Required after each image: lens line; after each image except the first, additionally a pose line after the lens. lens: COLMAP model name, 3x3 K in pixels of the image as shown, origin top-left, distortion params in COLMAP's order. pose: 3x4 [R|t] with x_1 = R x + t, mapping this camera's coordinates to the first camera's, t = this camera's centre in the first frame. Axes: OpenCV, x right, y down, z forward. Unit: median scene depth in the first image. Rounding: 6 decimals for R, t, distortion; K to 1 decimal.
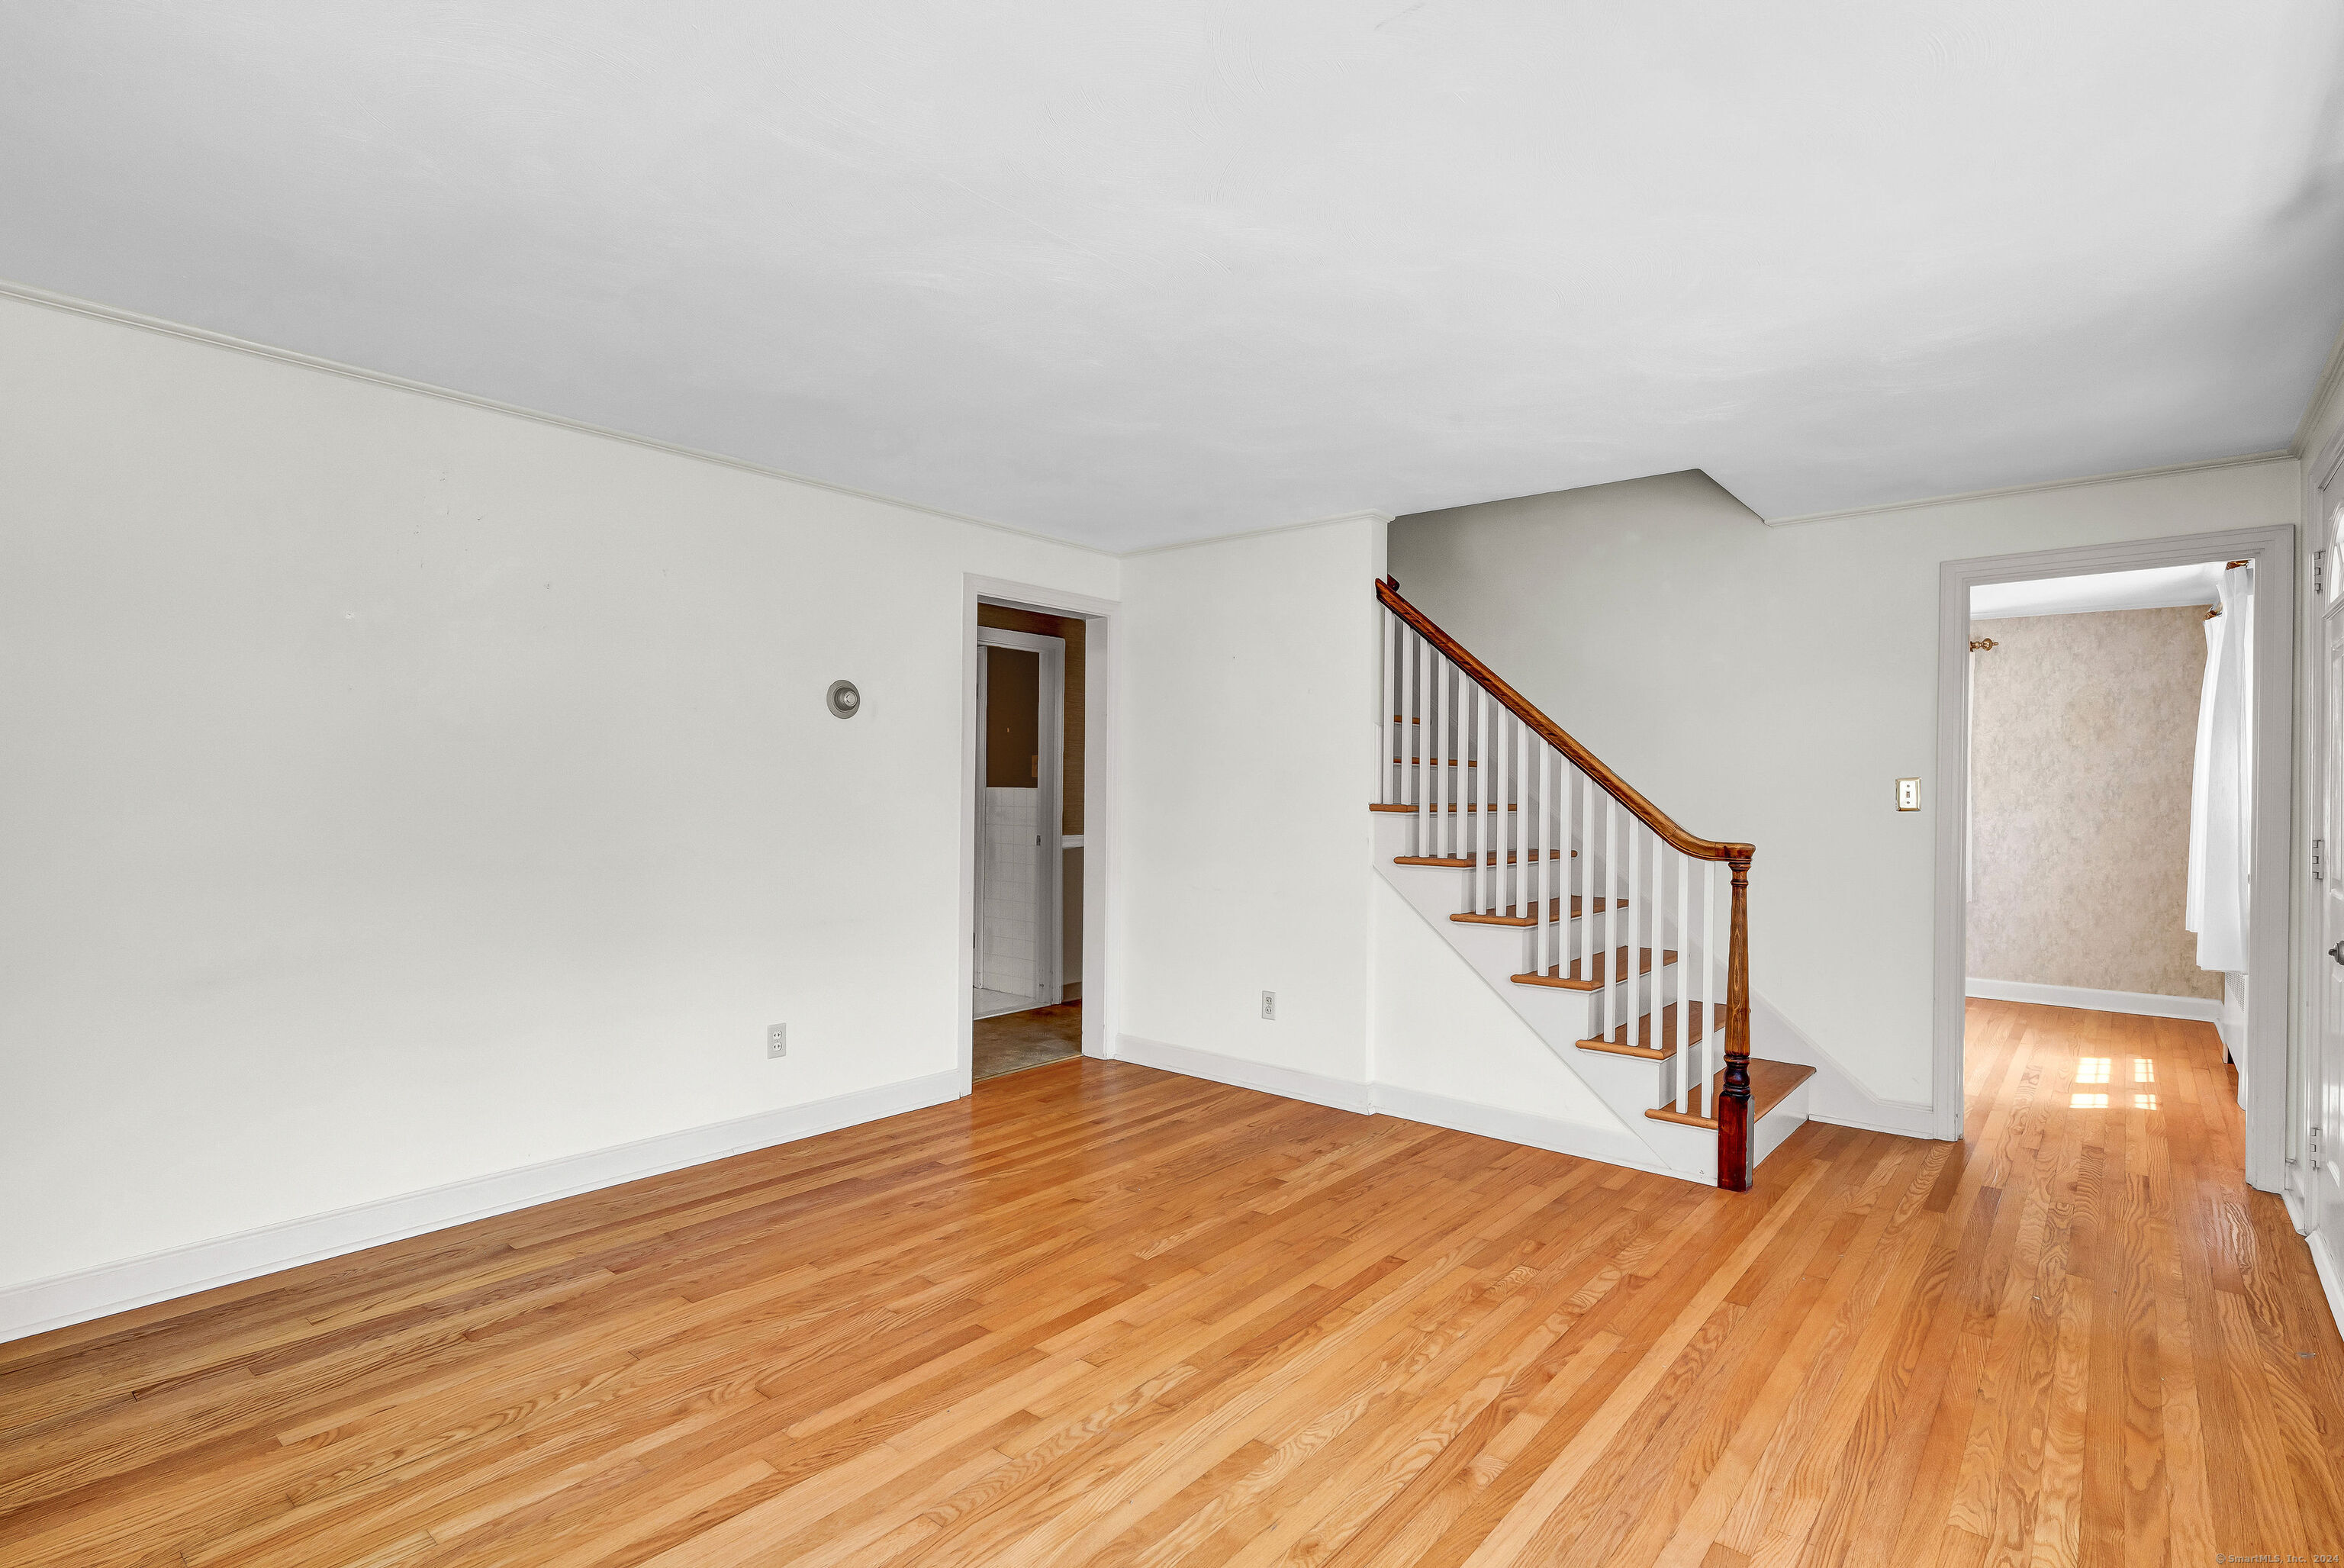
lens RADIAL K [[1126.7, 0, 1158.3], [0, 1126.7, 780.0], [0, 0, 1]] dist [-0.002600, 0.000454]
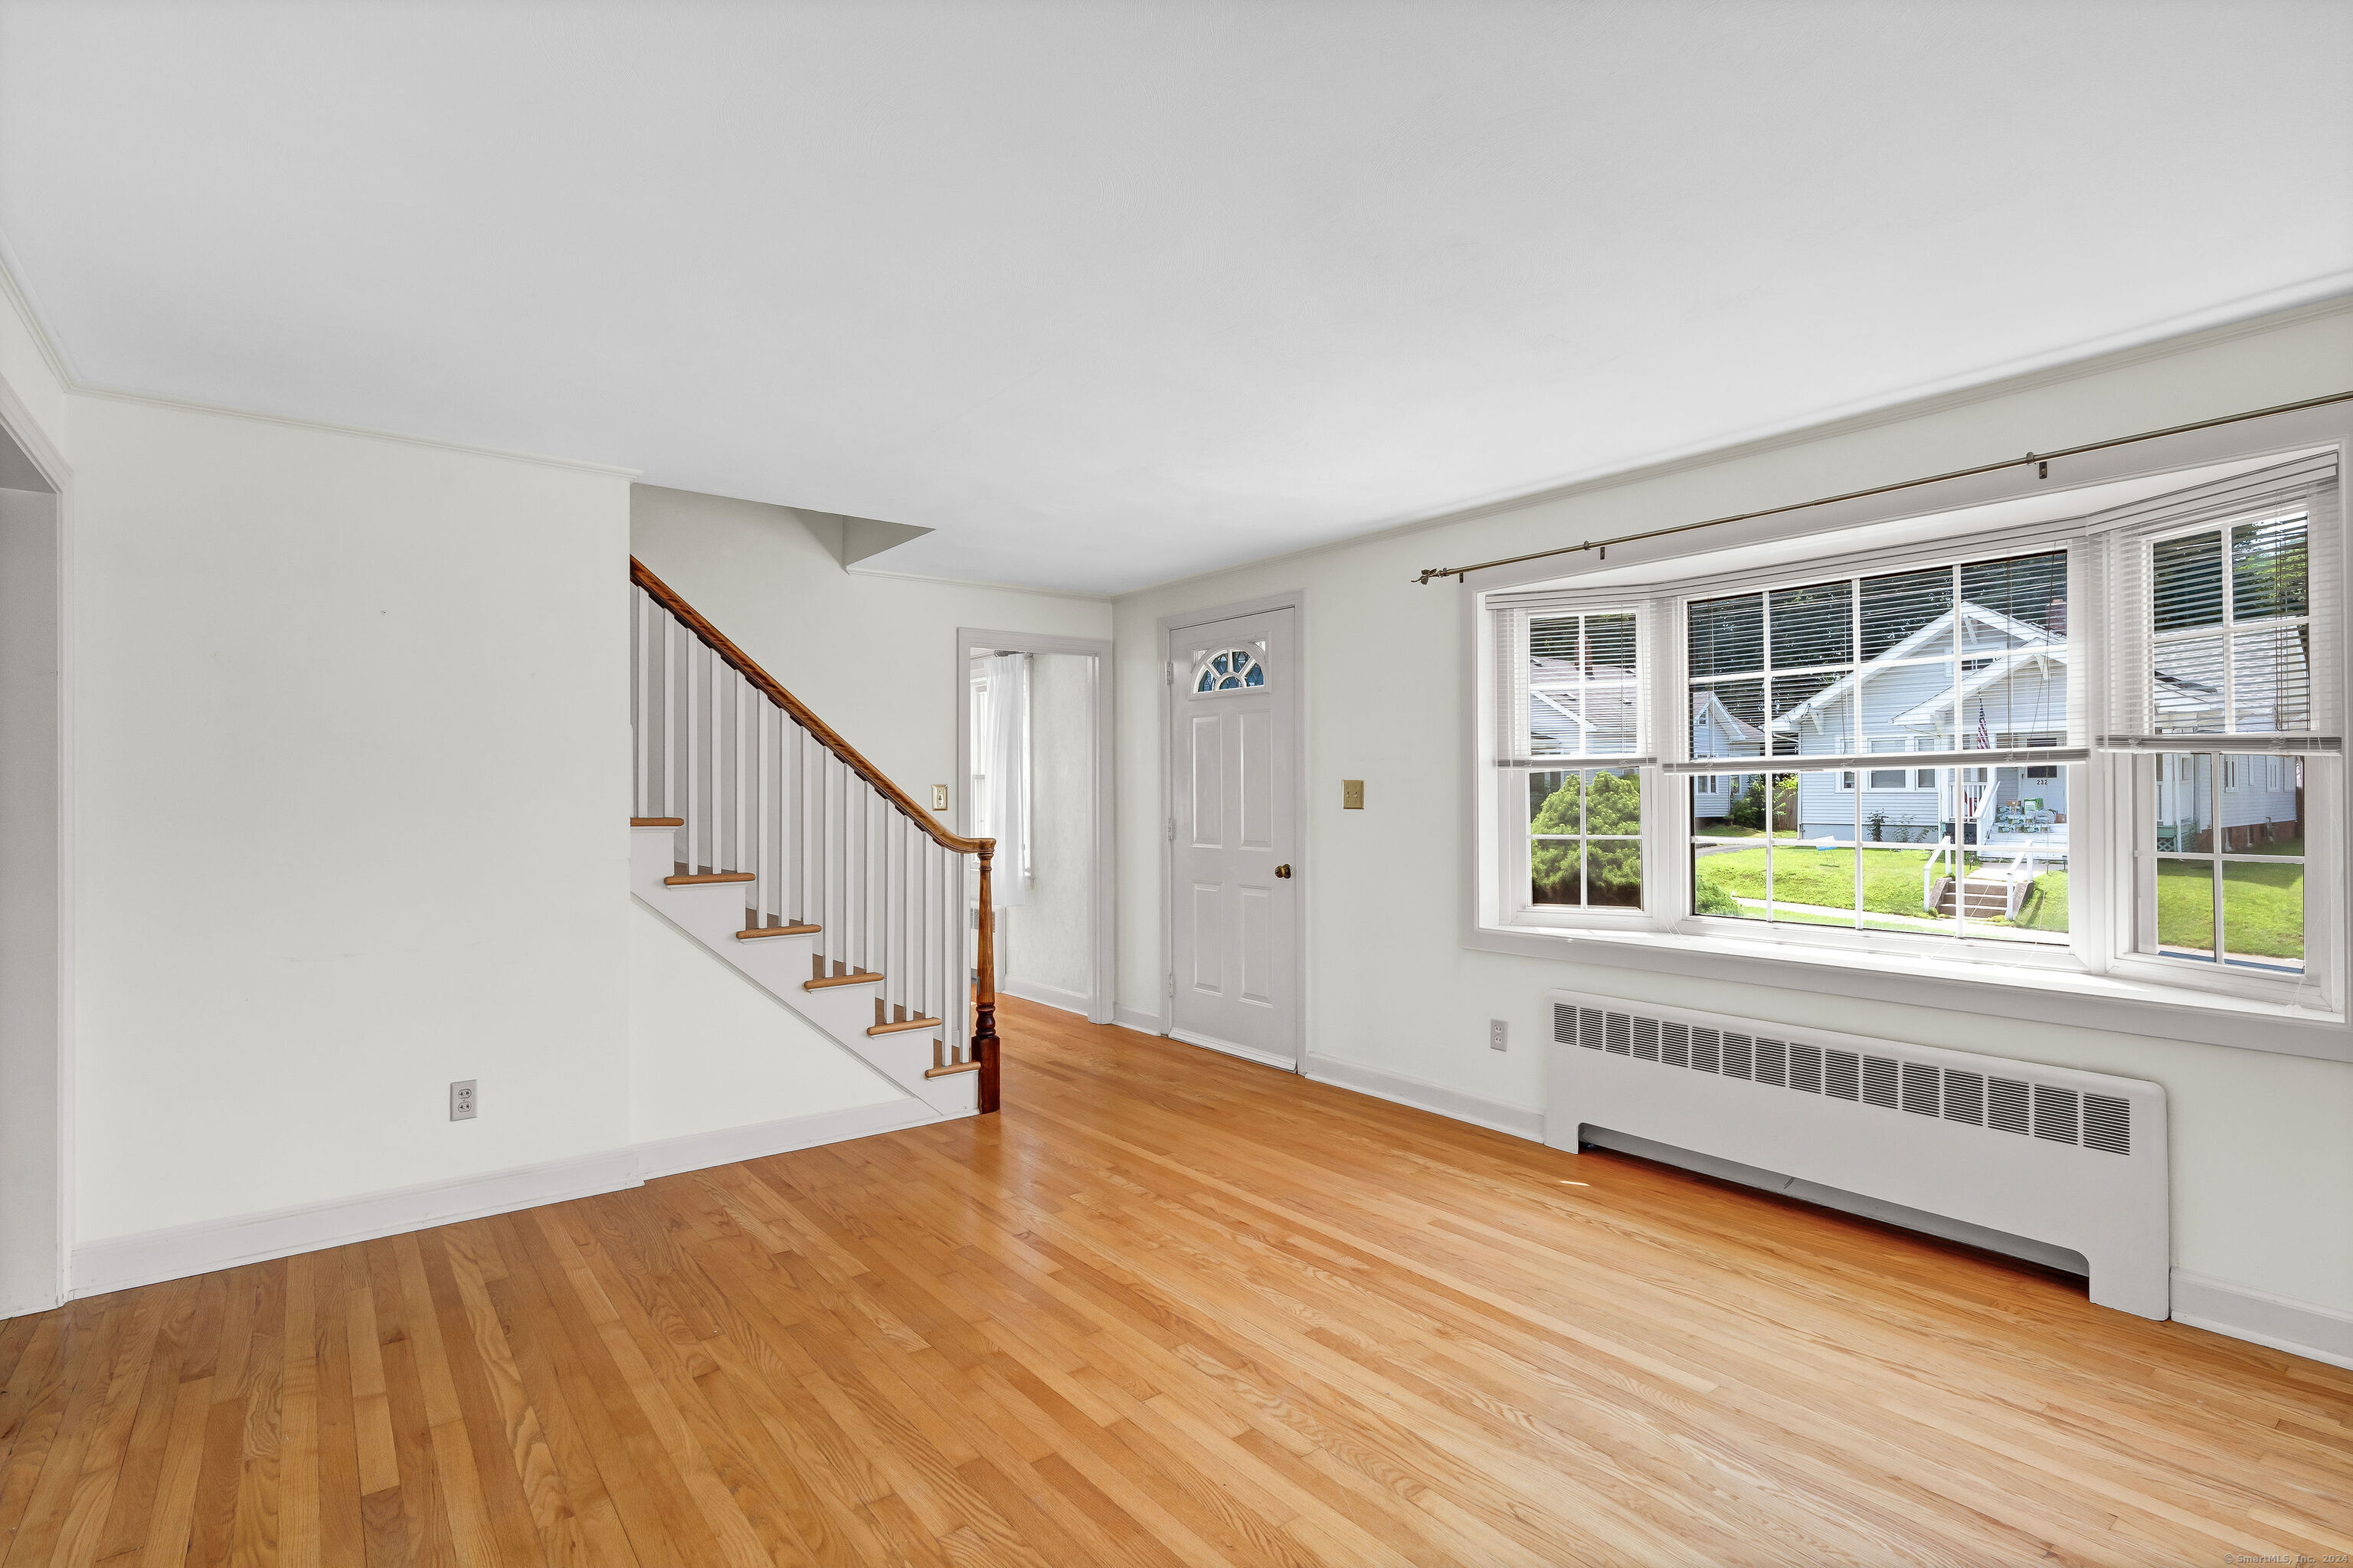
lens RADIAL K [[1131.0, 0, 1169.8], [0, 1131.0, 790.2], [0, 0, 1]] dist [-0.002600, 0.000454]
pose [[0.210695, -0.008354, 0.977516, -0.803465], [0.000126, 0.999964, 0.008518, -0.008765], [-0.977552, -0.001672, 0.210688, 0.627086]]
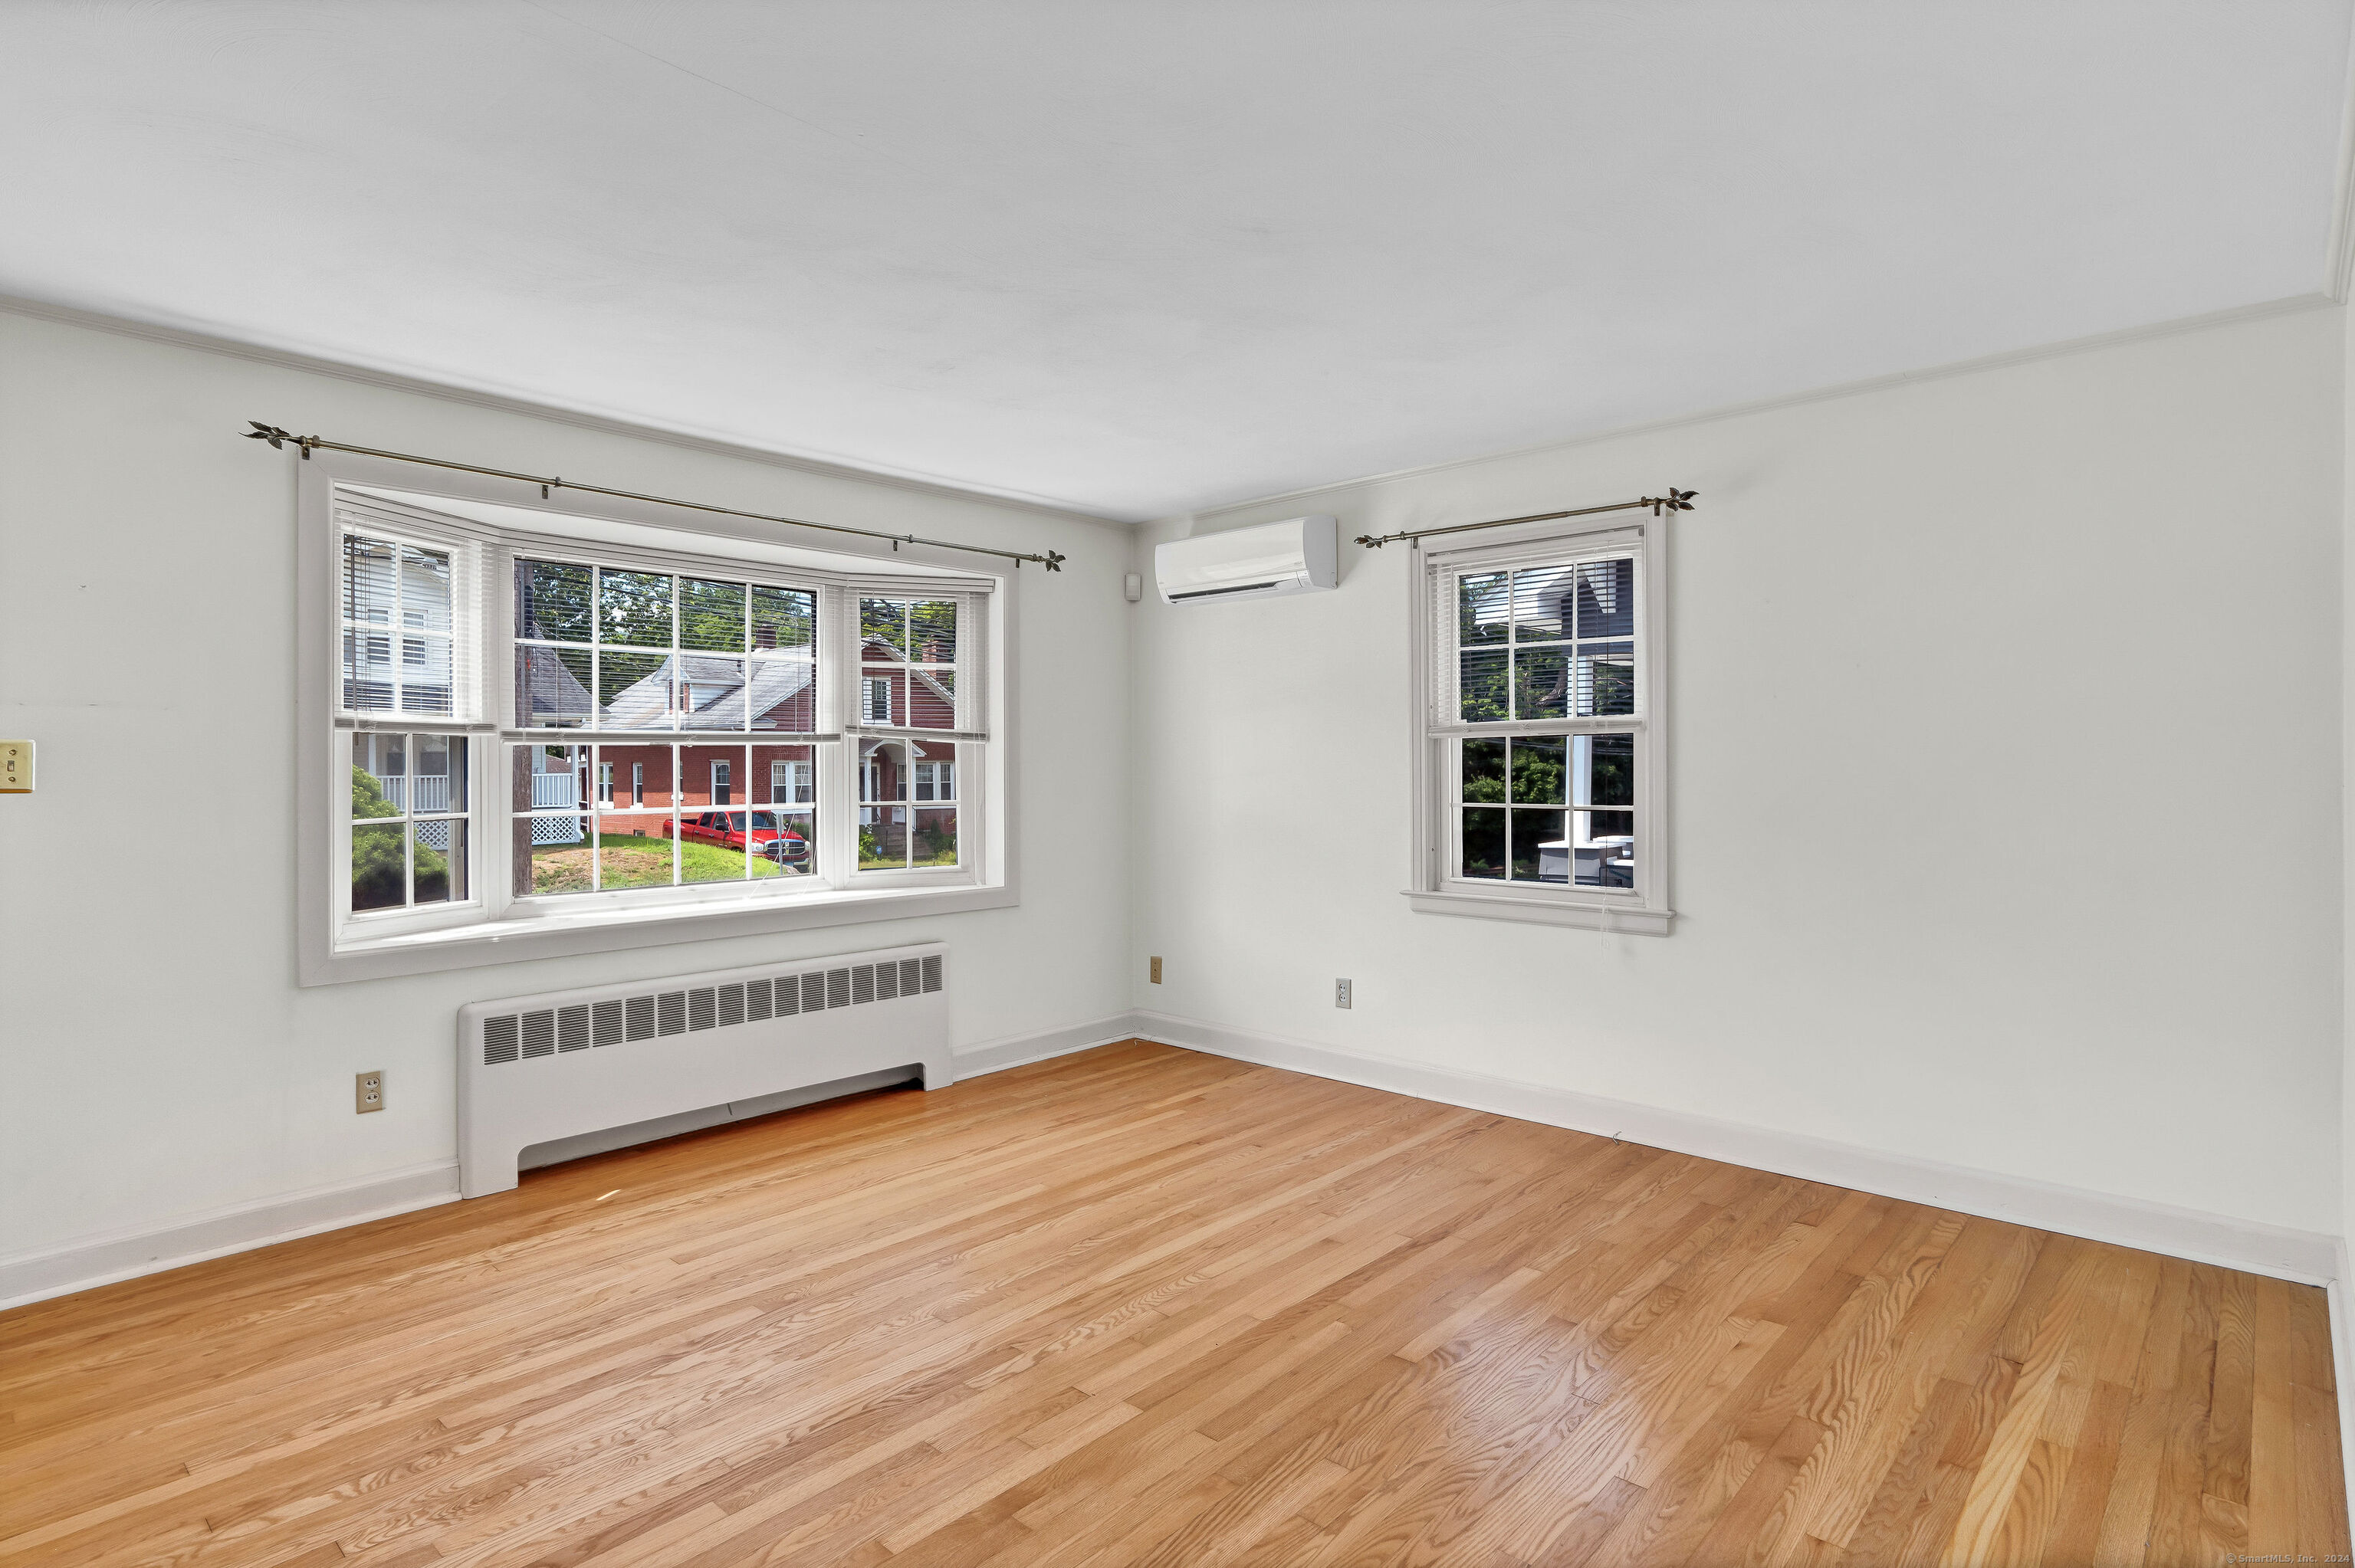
lens RADIAL K [[1225.1, 0, 1187.1], [0, 1225.1, 772.8], [0, 0, 1]] dist [0.001038, 0.000463]
pose [[-0.999520, -0.006846, 0.030228, -0.140439], [-0.006836, 0.999977, 0.000433, 0.009318], [-0.030231, 0.000227, -0.999543, 1.602488]]
